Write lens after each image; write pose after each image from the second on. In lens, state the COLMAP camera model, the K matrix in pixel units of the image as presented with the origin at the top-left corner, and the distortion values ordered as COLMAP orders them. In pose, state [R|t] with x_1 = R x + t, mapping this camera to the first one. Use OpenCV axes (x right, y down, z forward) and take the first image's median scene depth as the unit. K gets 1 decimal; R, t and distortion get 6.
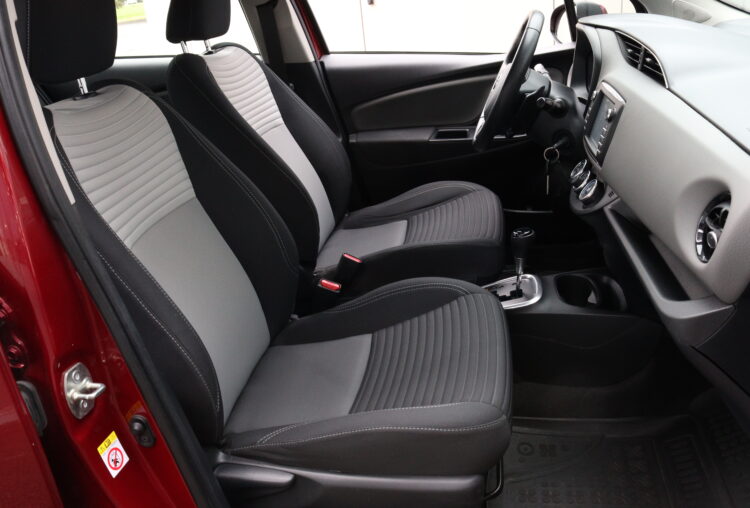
lens RADIAL K [[662.5, 0, 374.7], [0, 662.5, 256.5], [0, 0, 1]] dist [-0.121511, 0.069511]
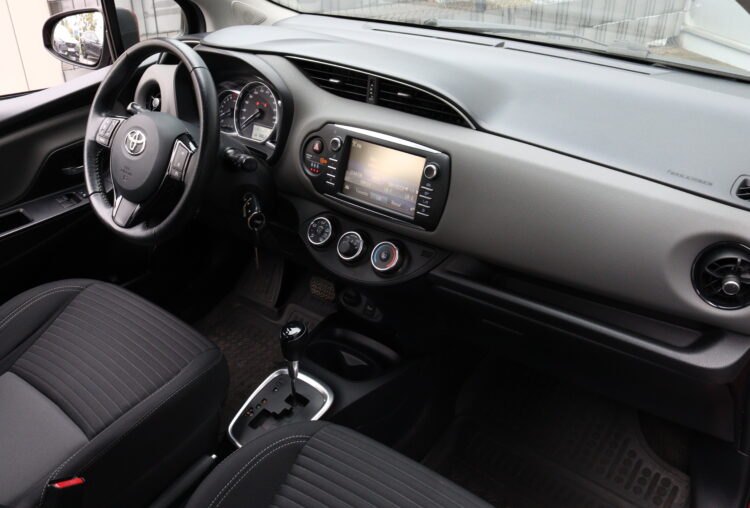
lens RADIAL K [[662.5, 0, 382.1], [0, 662.5, 255.3], [0, 0, 1]] dist [-0.121511, 0.069511]
pose [[0.507360, -0.347024, 0.788771, -0.294039], [0.306342, 0.928173, 0.211306, -0.237798], [-0.805444, 0.134425, 0.577226, 0.426759]]
